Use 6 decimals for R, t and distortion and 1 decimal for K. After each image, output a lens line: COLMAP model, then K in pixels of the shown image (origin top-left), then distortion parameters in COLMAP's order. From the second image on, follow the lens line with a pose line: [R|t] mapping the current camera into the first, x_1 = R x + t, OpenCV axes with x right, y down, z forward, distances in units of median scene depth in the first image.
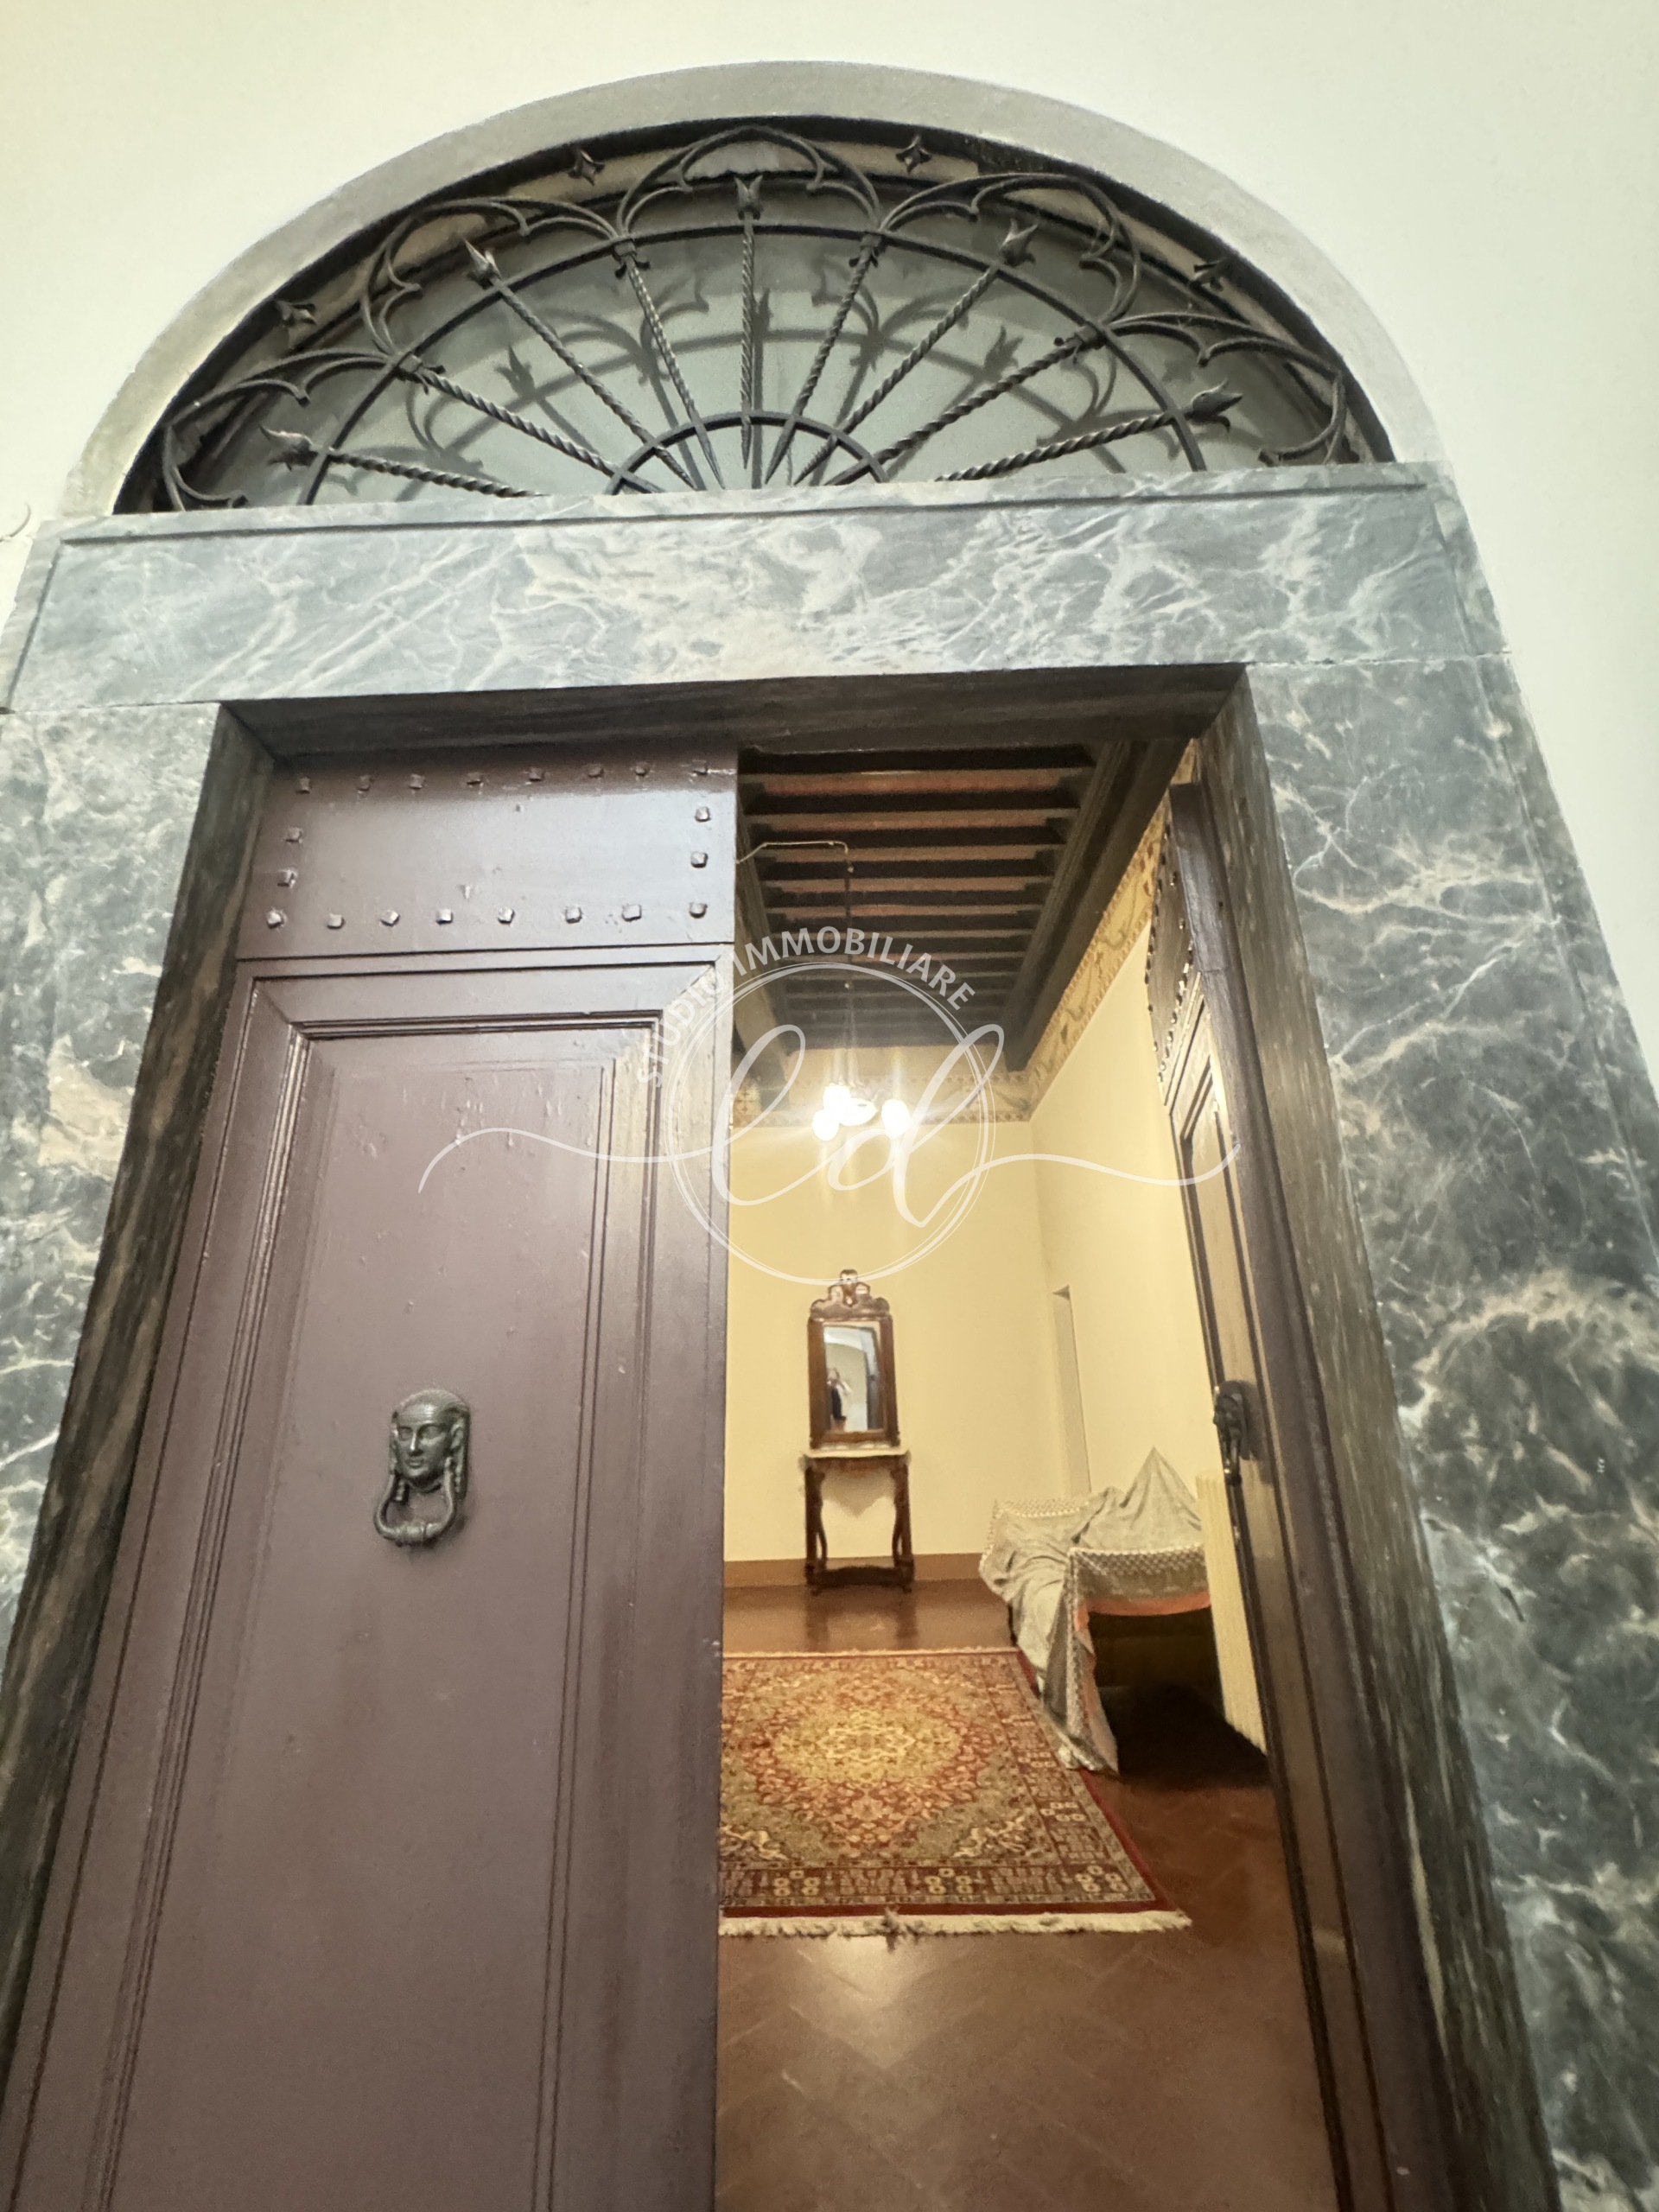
lens RADIAL K [[888.8, 0, 832.5], [0, 888.8, 1107.6], [0, 0, 1]] dist [-0.004402, 0.000315]
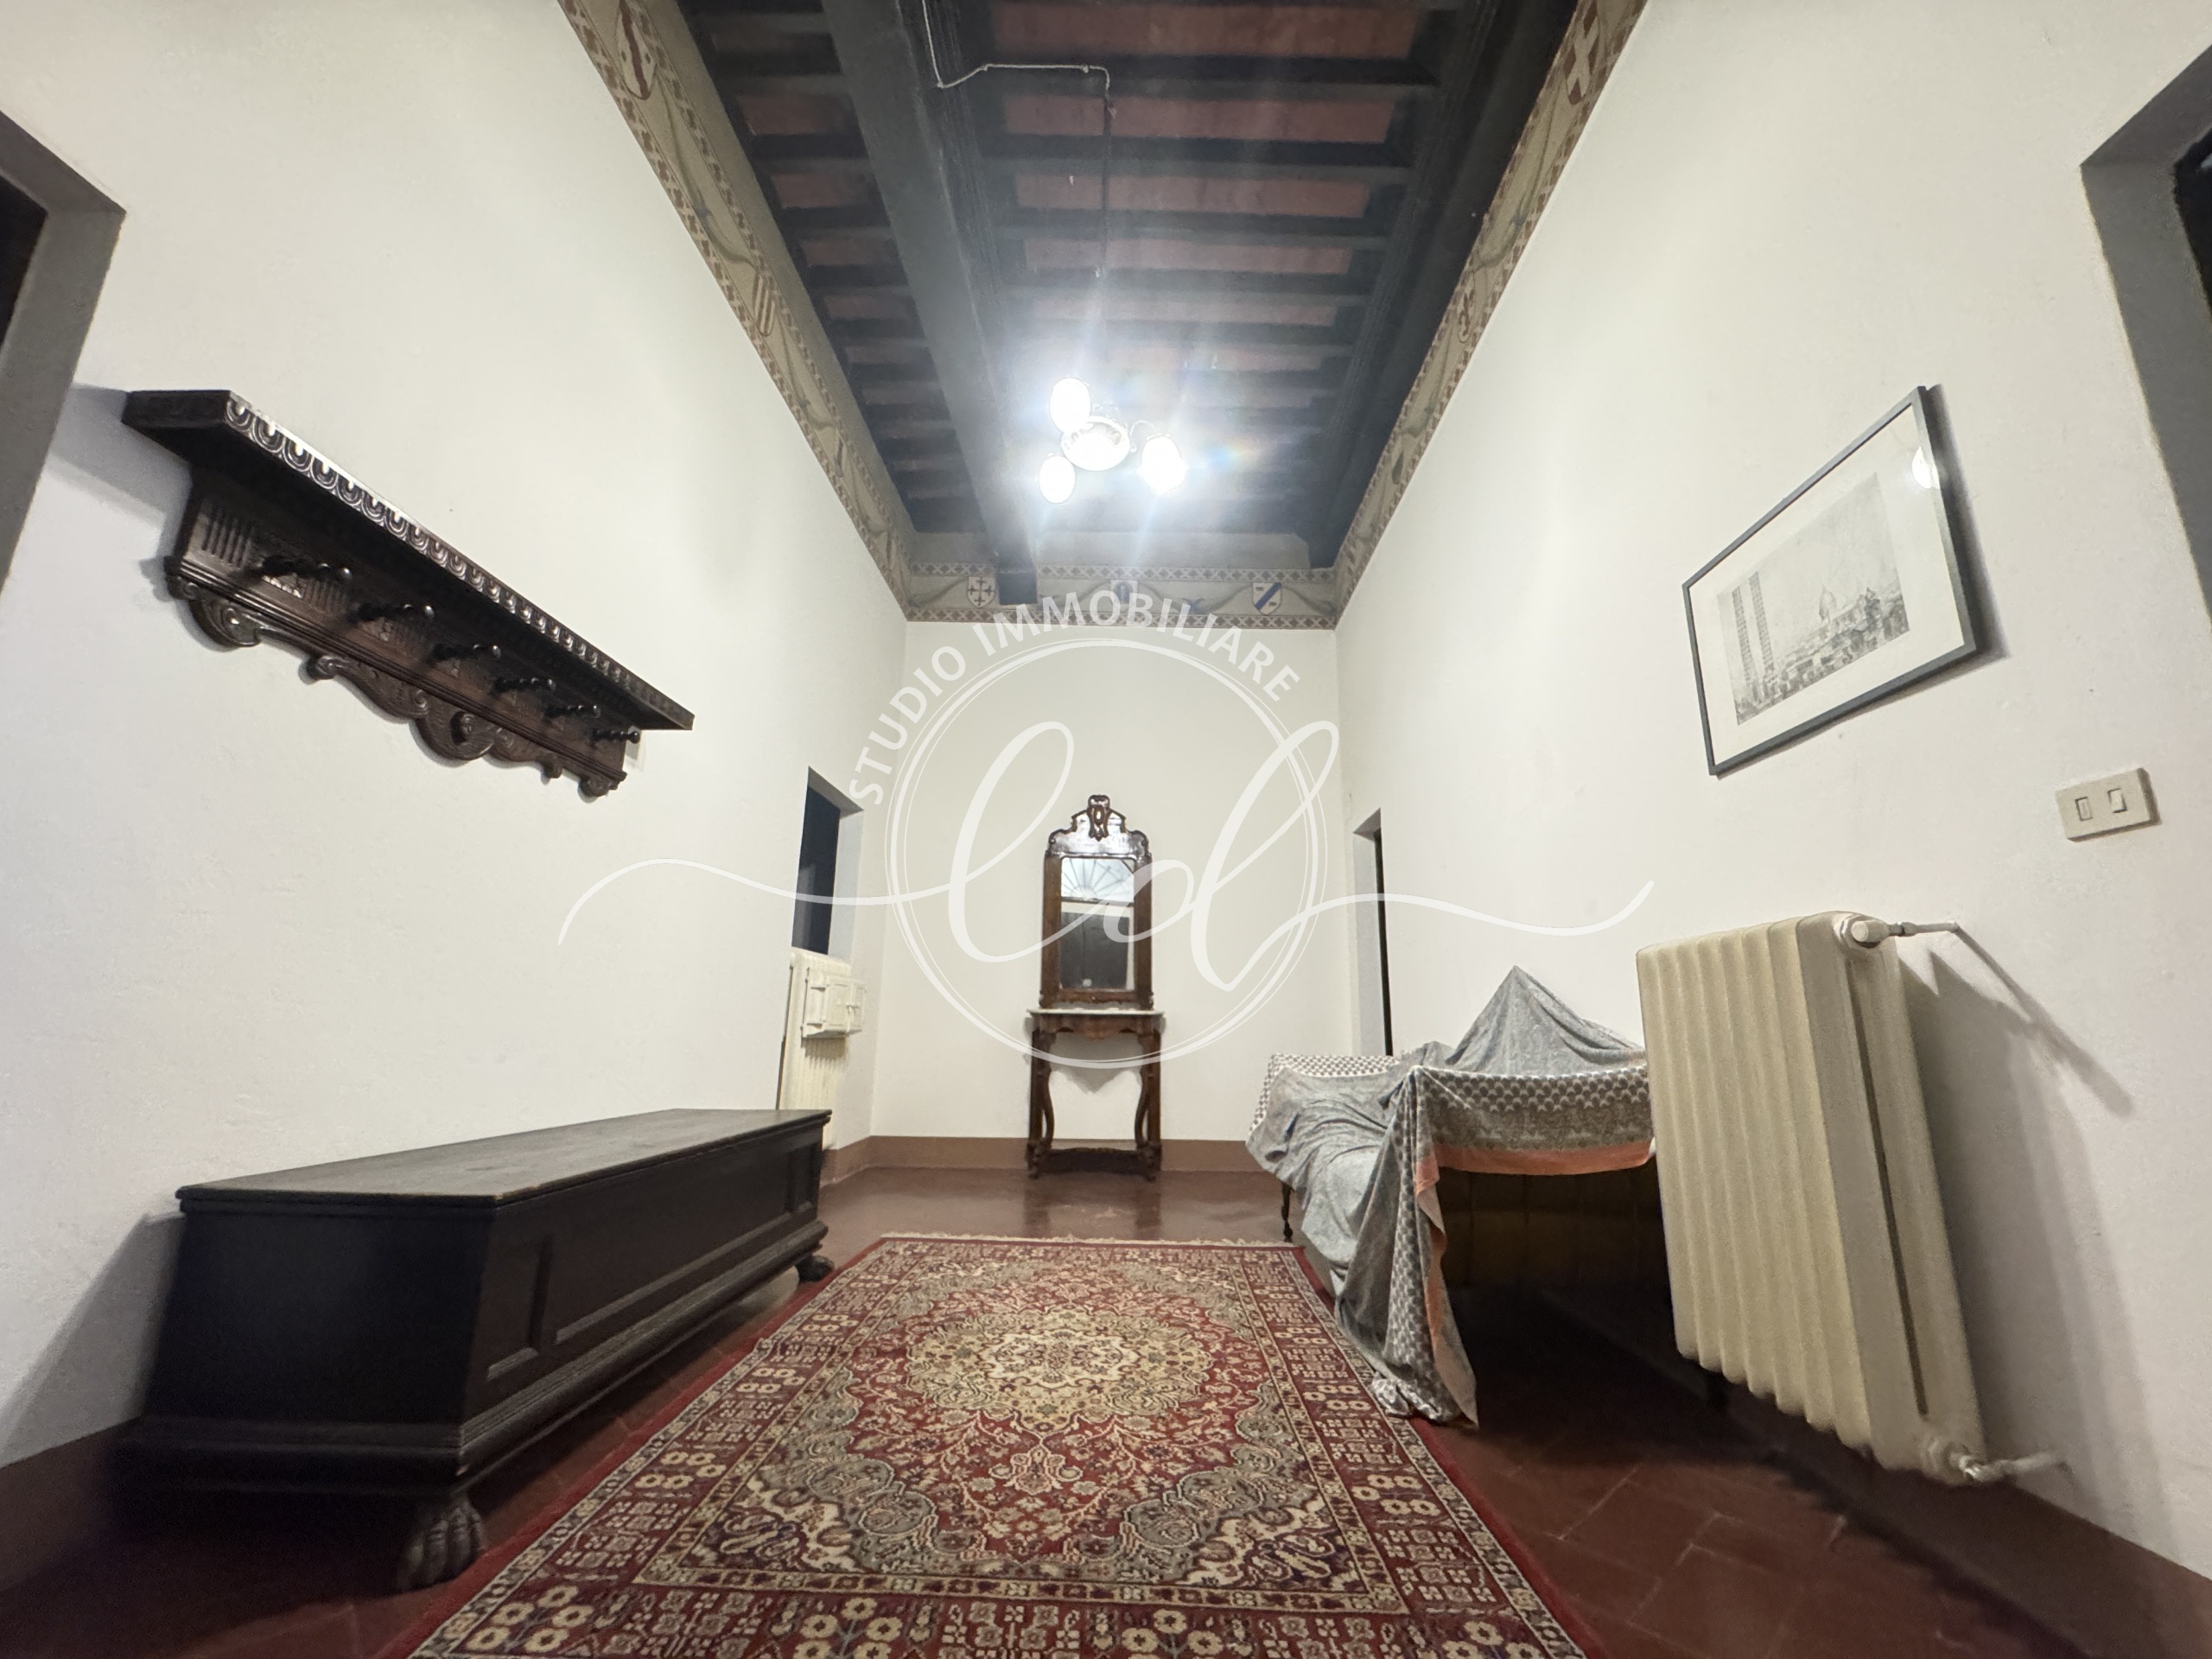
lens RADIAL K [[888.8, 0, 1104.7], [0, 888.8, 826.5], [0, 0, 1]] dist [-0.004402, 0.000315]
pose [[0.999005, 0.044459, -0.003550, 0.055941], [-0.044015, 0.995611, 0.082596, 0.292573], [0.007207, -0.082357, 0.996577, 0.410085]]
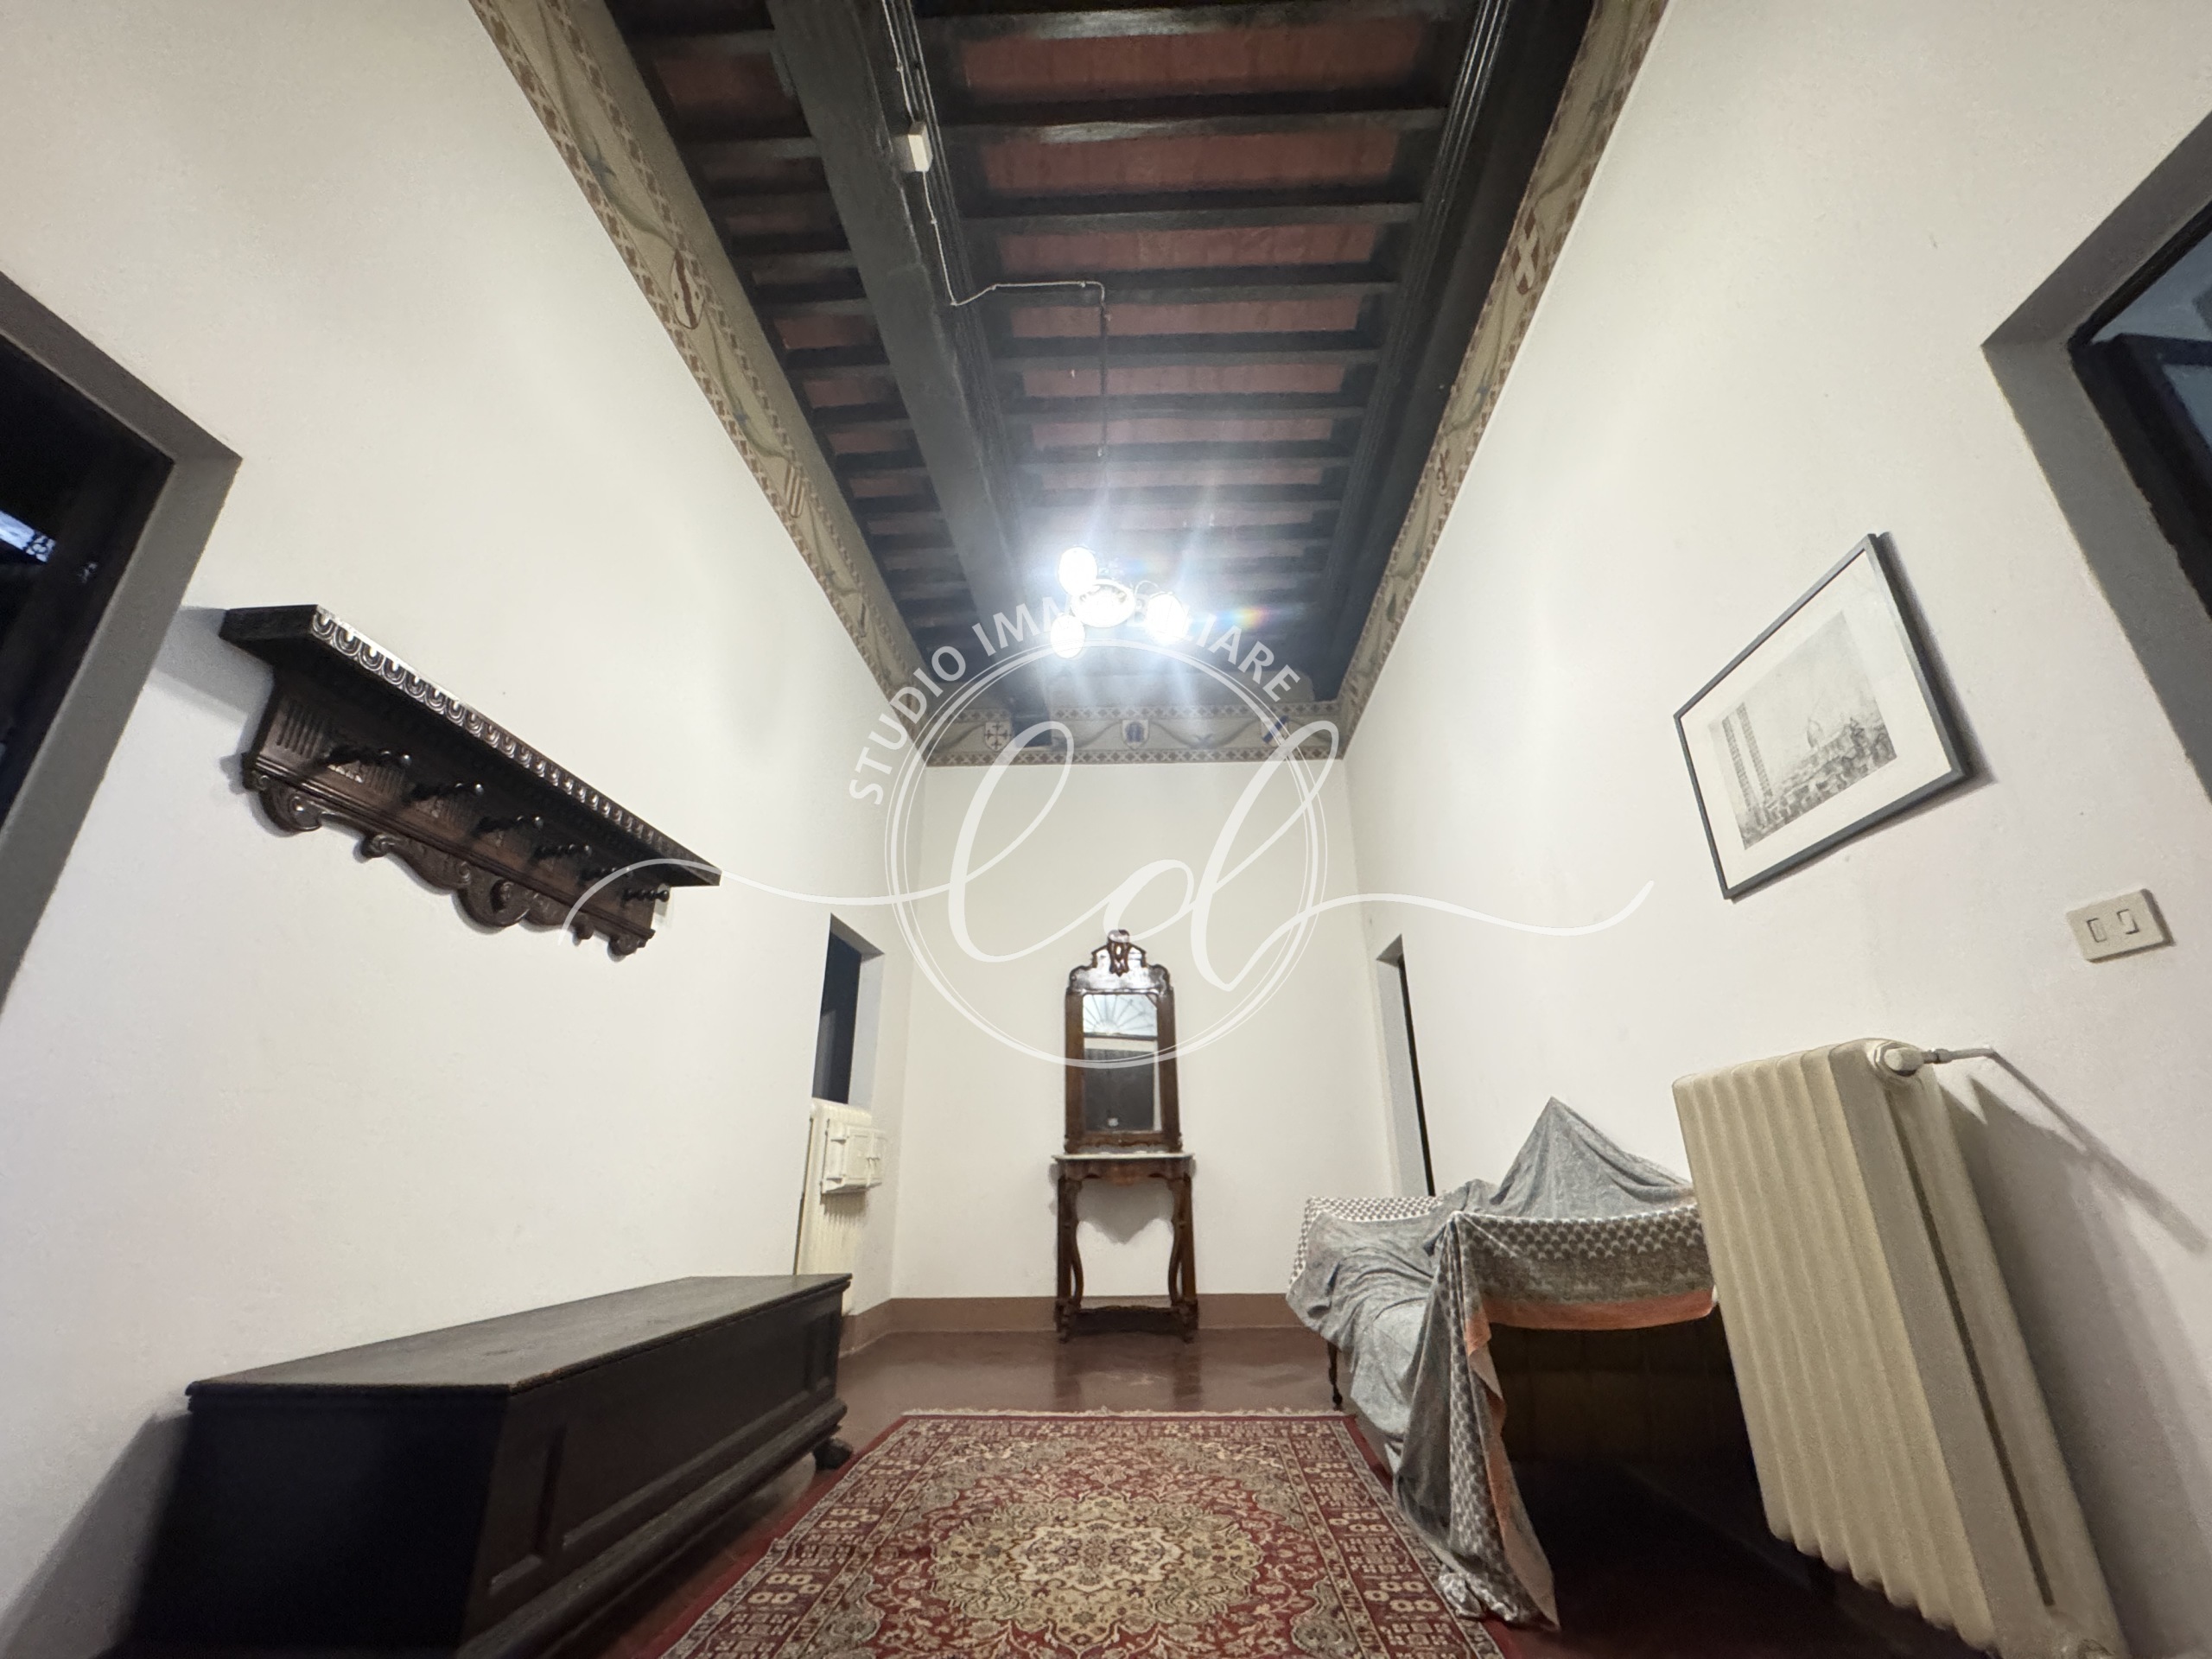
lens RADIAL K [[888.8, 0, 1104.7], [0, 888.8, 826.5], [0, 0, 1]] dist [-0.004402, 0.000315]
pose [[0.999577, 0.006728, -0.028304, 0.057171], [-0.008459, 0.998071, -0.061510, 0.281256], [0.027835, 0.061723, 0.997705, 0.398294]]
